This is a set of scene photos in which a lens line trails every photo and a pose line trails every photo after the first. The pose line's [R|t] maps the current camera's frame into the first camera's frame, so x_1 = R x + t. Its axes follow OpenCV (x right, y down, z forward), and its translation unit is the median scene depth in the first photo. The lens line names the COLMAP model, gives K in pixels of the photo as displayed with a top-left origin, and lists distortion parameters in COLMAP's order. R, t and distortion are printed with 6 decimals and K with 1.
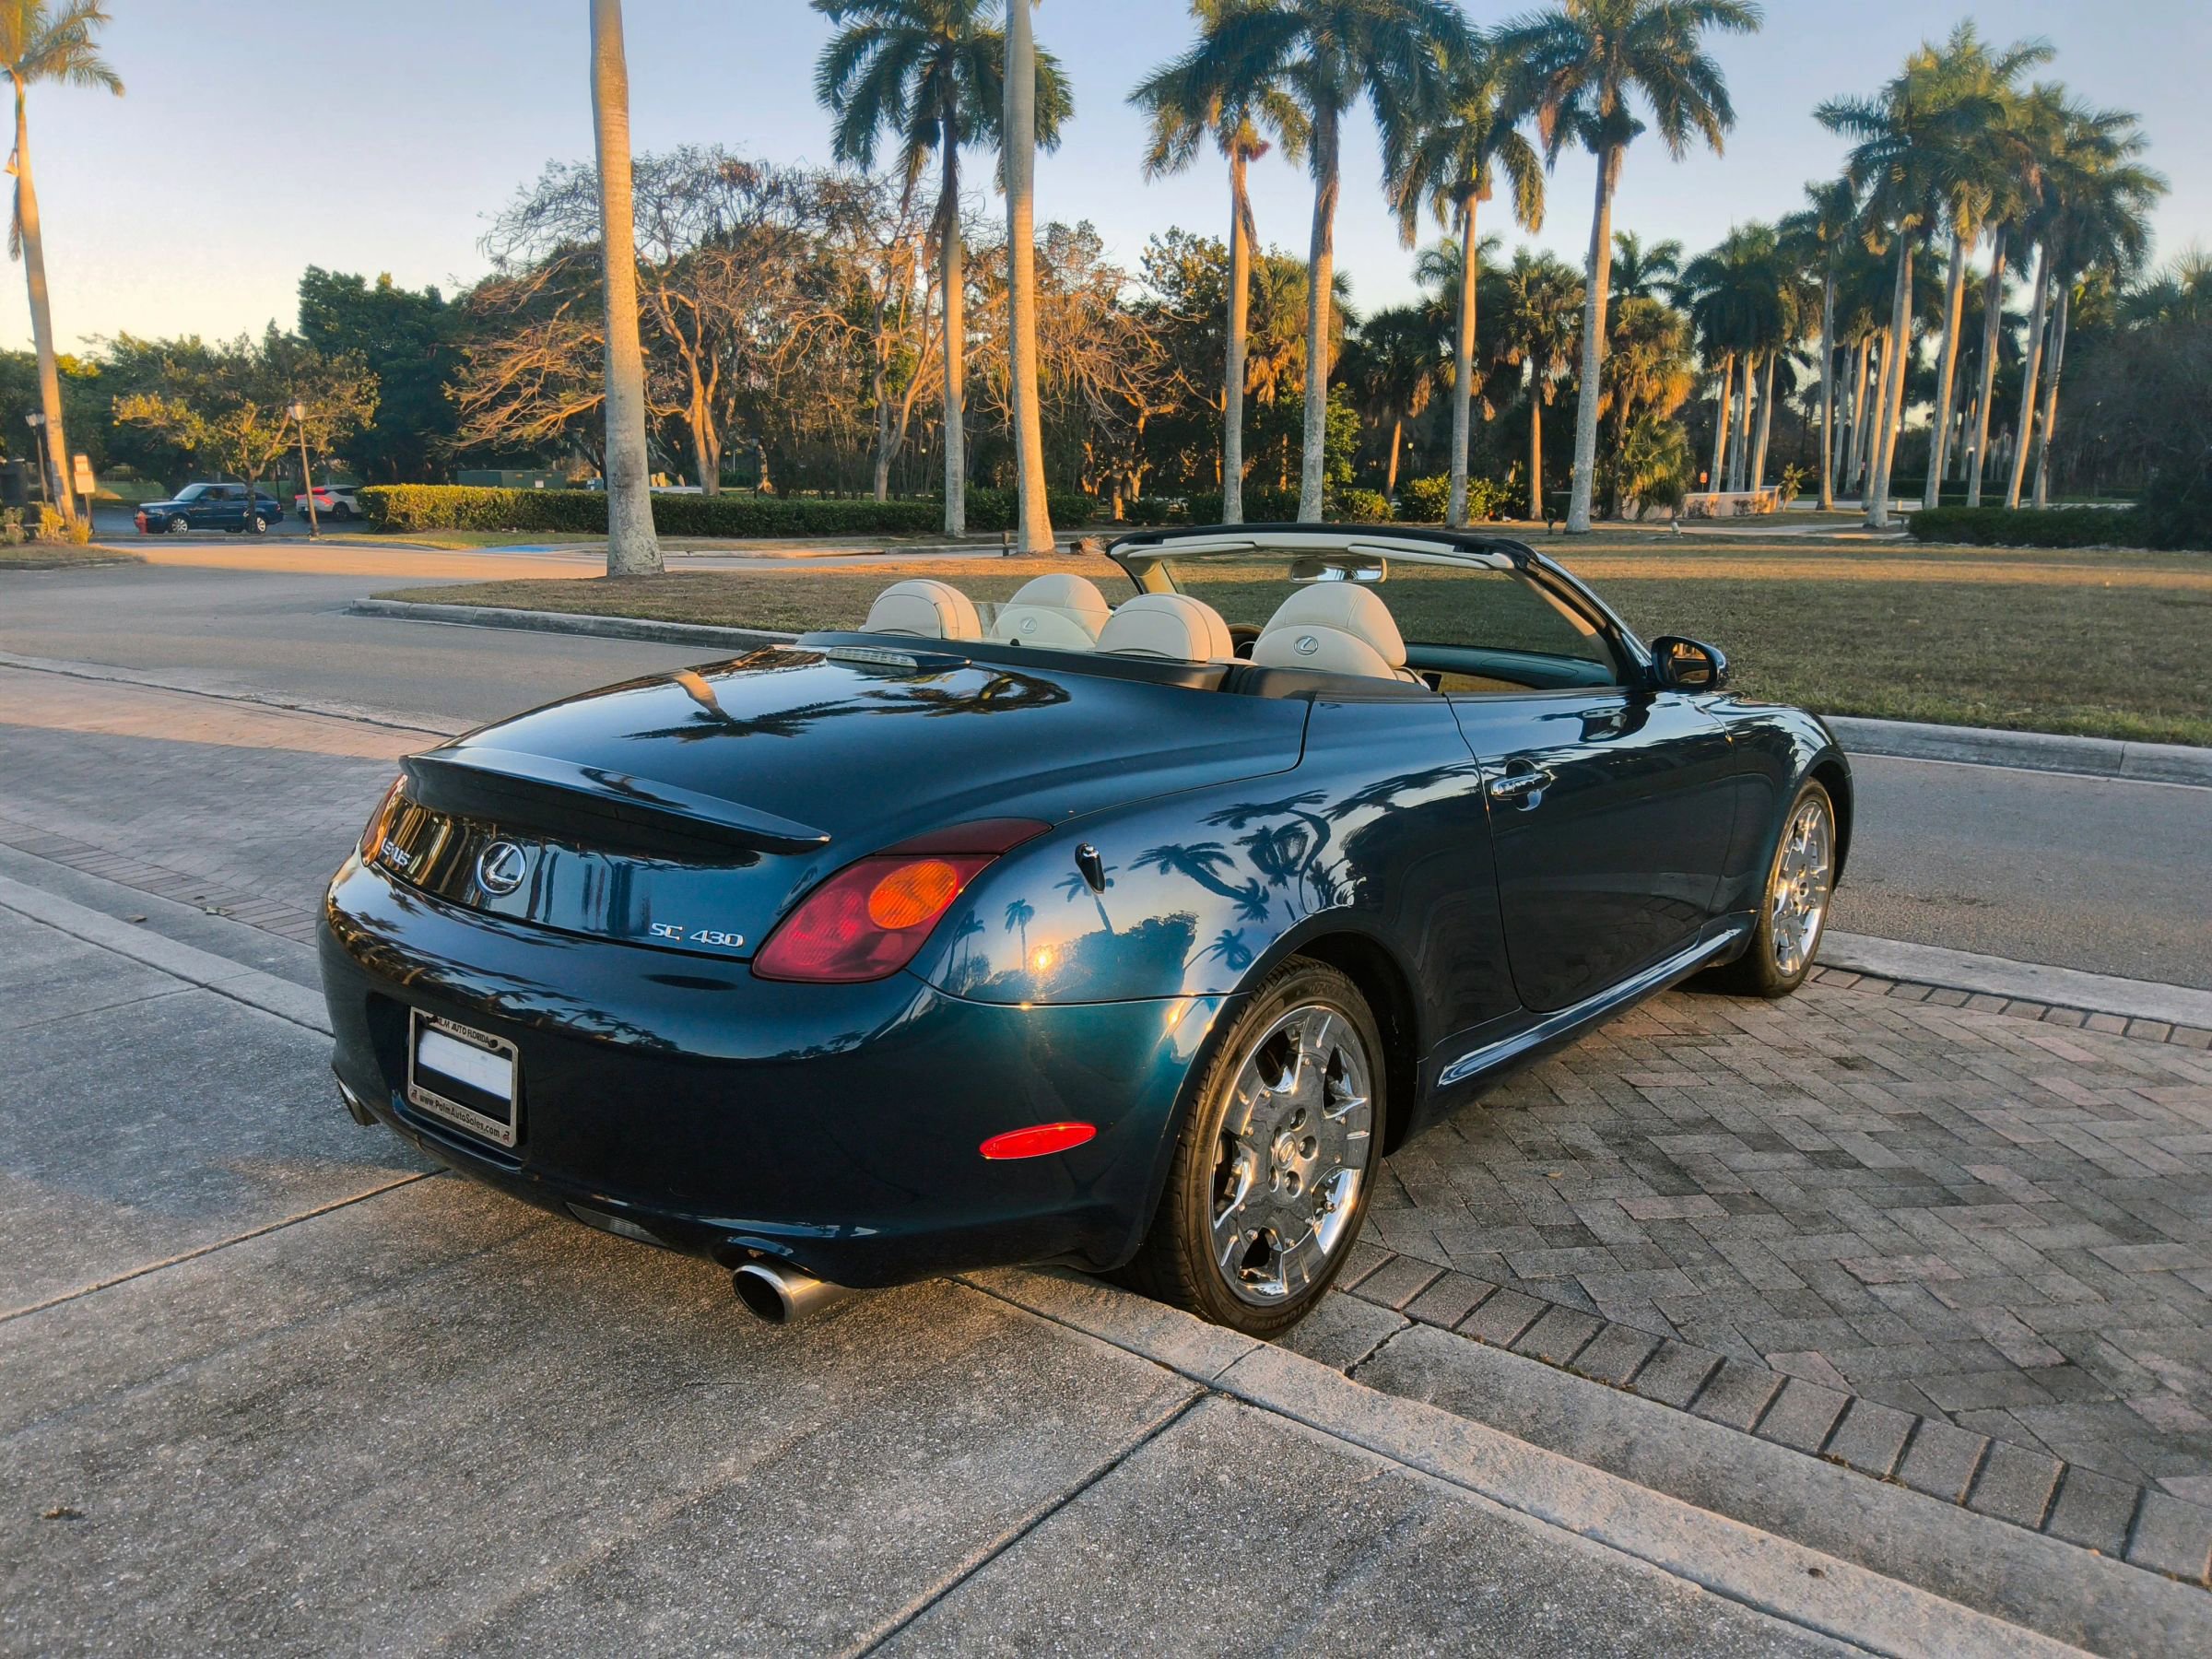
lens RADIAL K [[1664.5, 0, 1090.2], [0, 1664.5, 831.8], [0, 0, 1]] dist [0.048959, -0.088678]
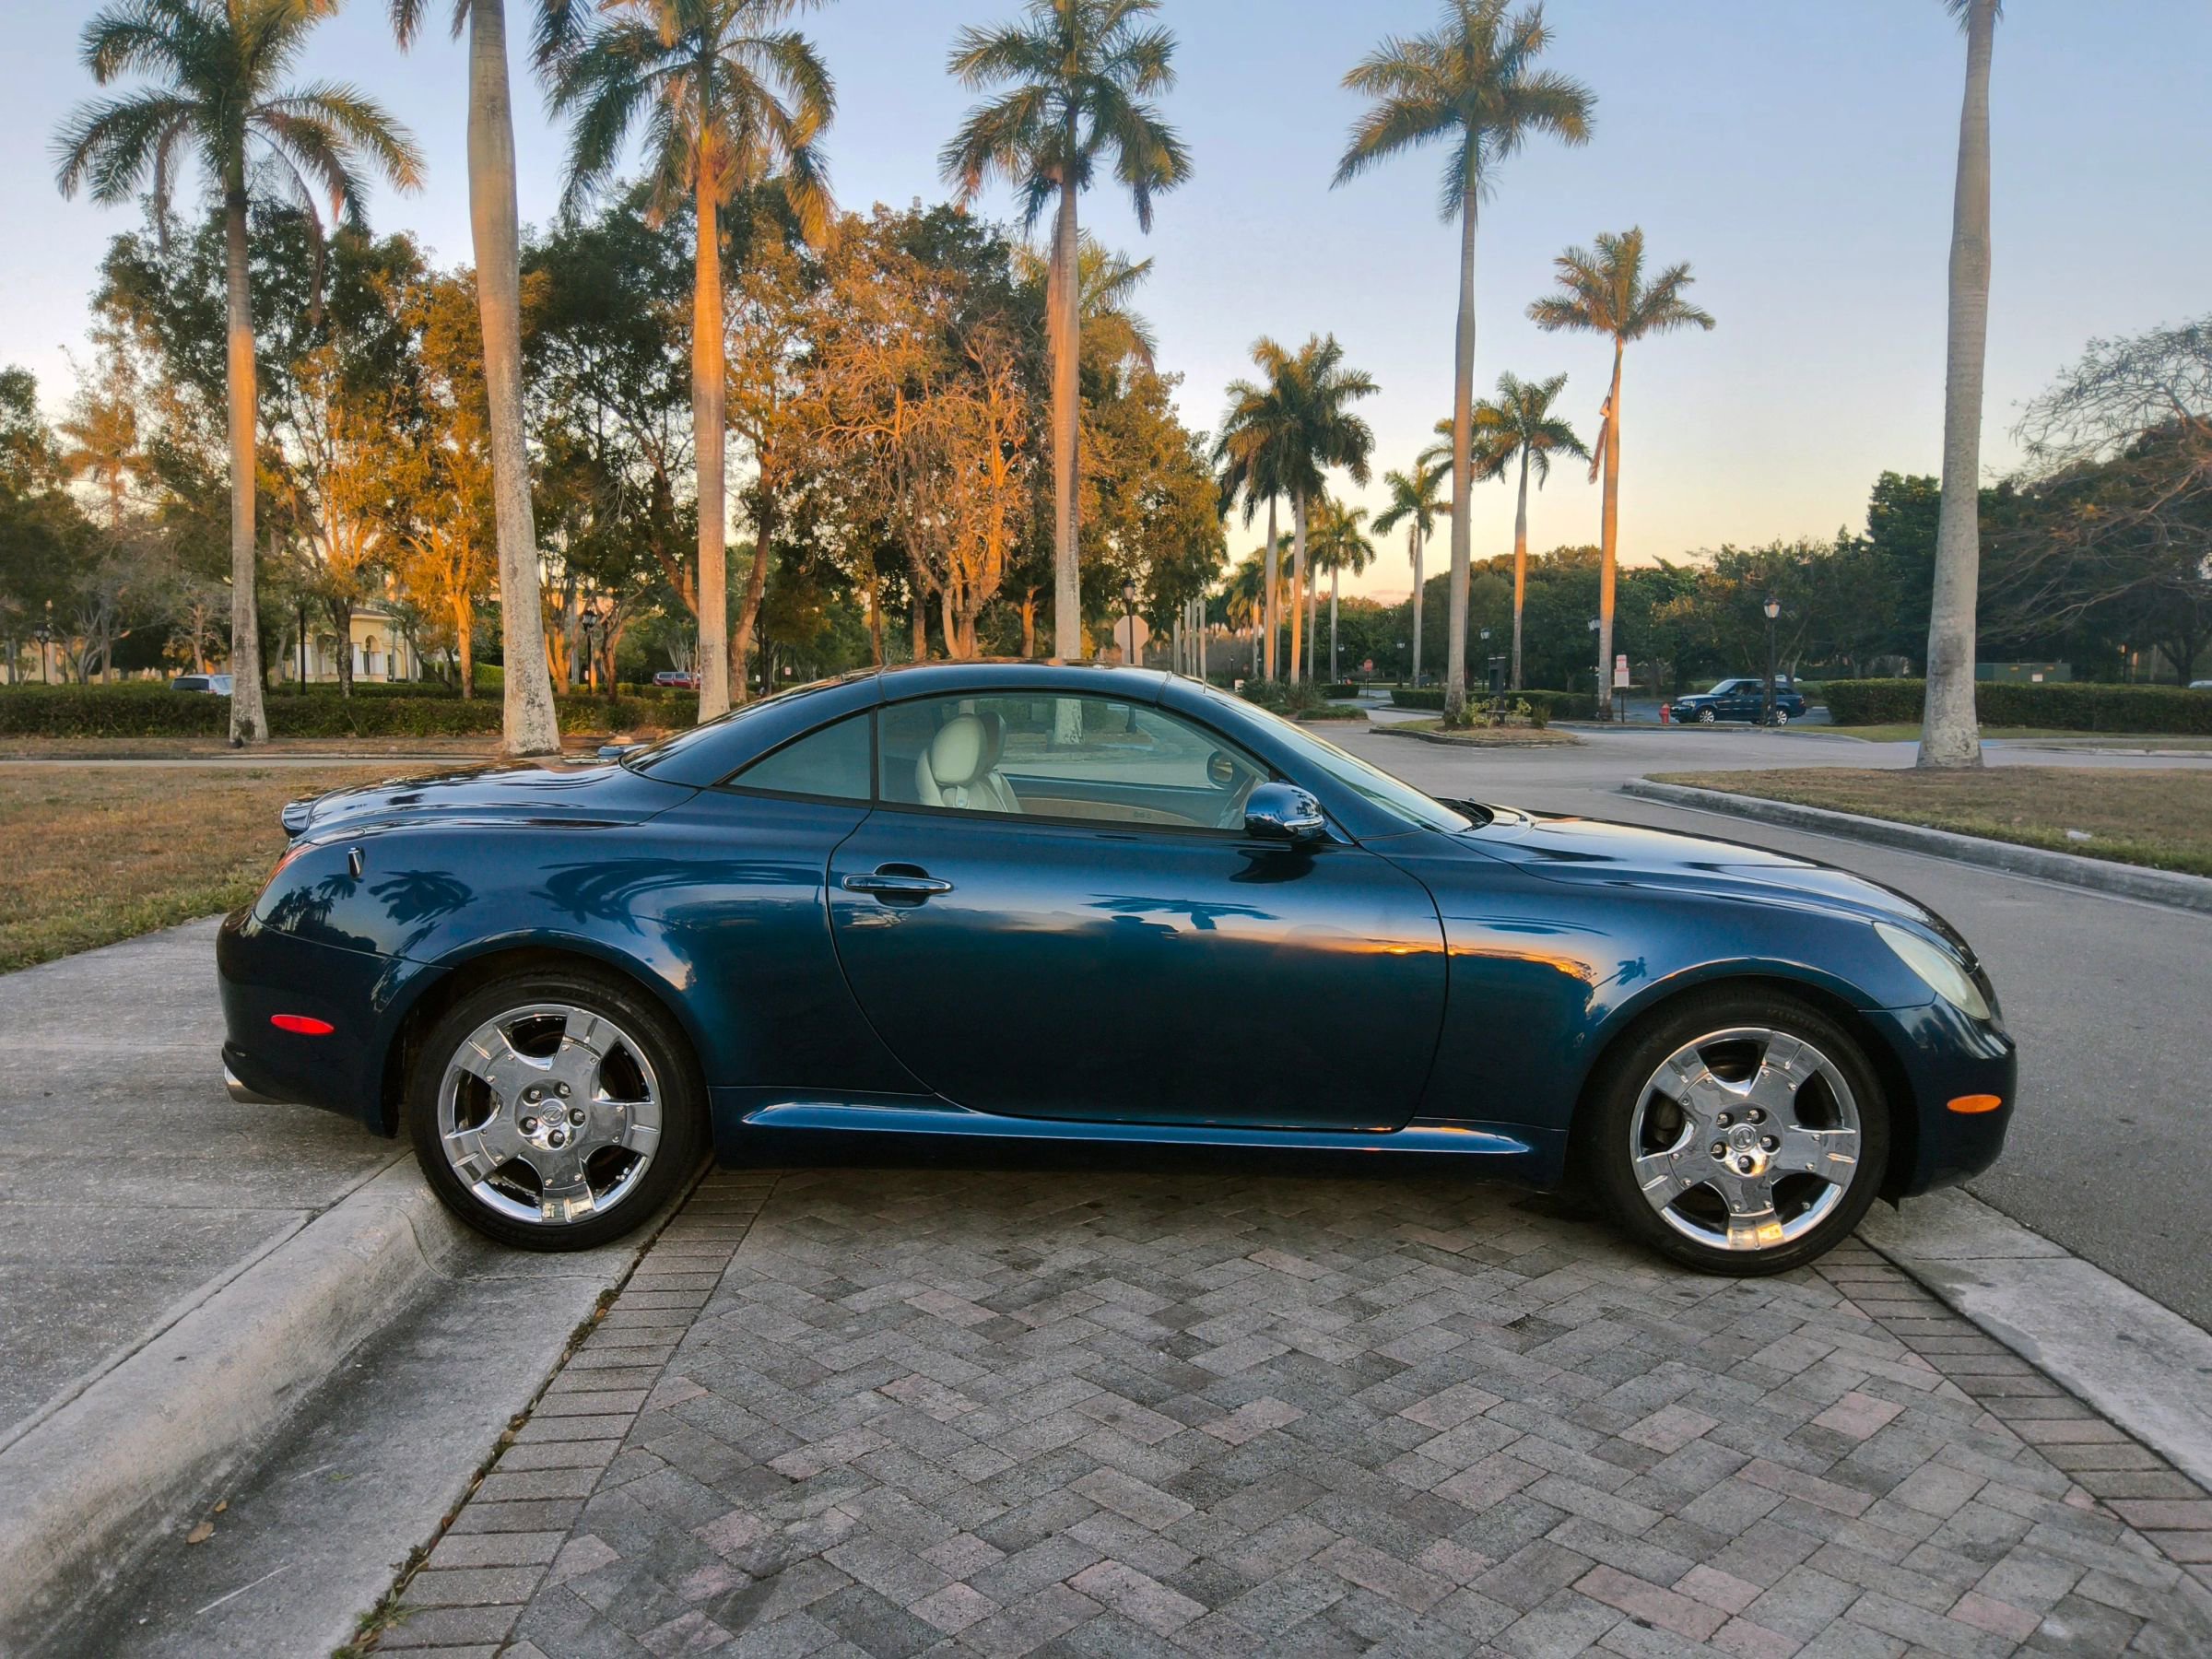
lens RADIAL K [[1664.5, 0, 1085.8], [0, 1664.5, 831.1], [0, 0, 1]] dist [0.048959, -0.088678]
pose [[0.618831, 0.067916, -0.782583, 0.832448], [-0.158275, 0.986603, -0.039535, -0.027121], [0.769414, 0.148329, 0.621290, 0.268248]]
